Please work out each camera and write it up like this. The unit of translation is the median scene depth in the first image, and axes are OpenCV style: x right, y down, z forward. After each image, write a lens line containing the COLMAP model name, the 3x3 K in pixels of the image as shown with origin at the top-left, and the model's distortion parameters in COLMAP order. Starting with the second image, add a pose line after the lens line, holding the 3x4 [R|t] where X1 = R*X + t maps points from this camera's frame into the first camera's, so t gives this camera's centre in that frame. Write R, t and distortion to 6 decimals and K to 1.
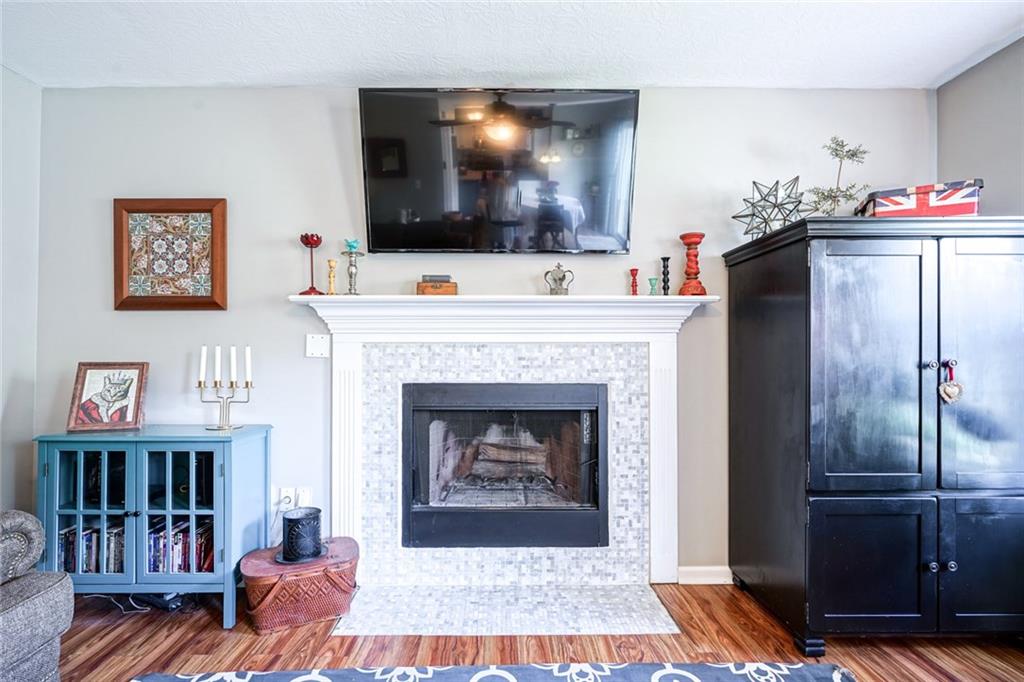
lens RADIAL K [[471.4, 0, 504.9], [0, 471.4, 354.0], [0, 0, 1]] dist [-0.008753, 0.000388]
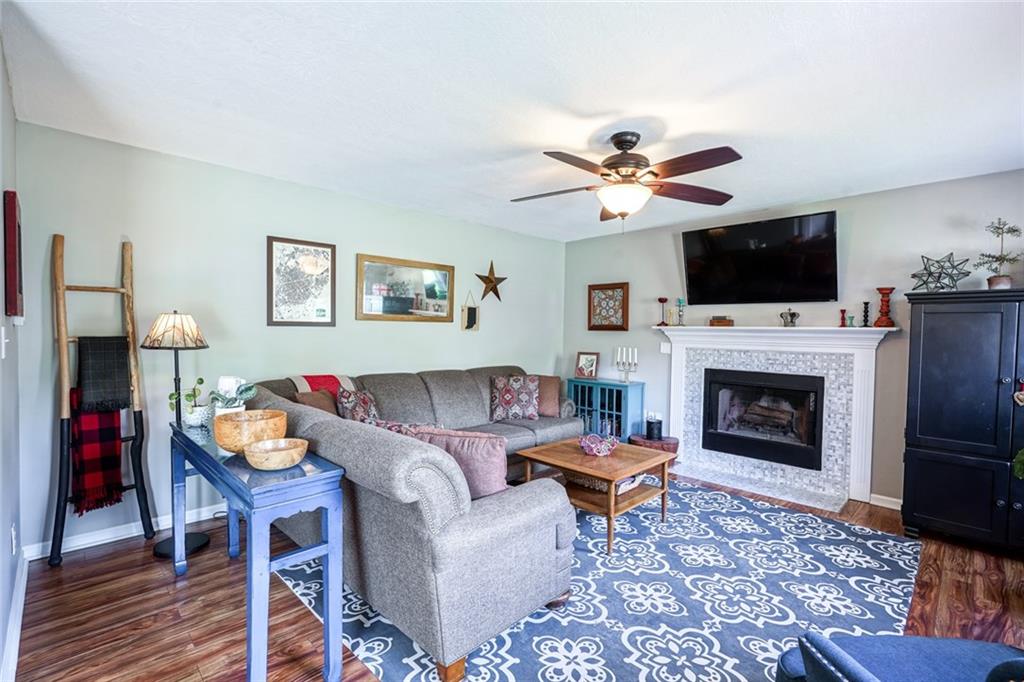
lens RADIAL K [[464.8, 0, 512.0], [0, 464.8, 341.0], [0, 0, 1]] dist [0.000423, 0.000336]
pose [[0.698042, 0.027534, -0.715527, 0.637446], [-0.008103, 0.999500, 0.030556, -0.109939], [0.716011, -0.015531, 0.697917, -0.991696]]
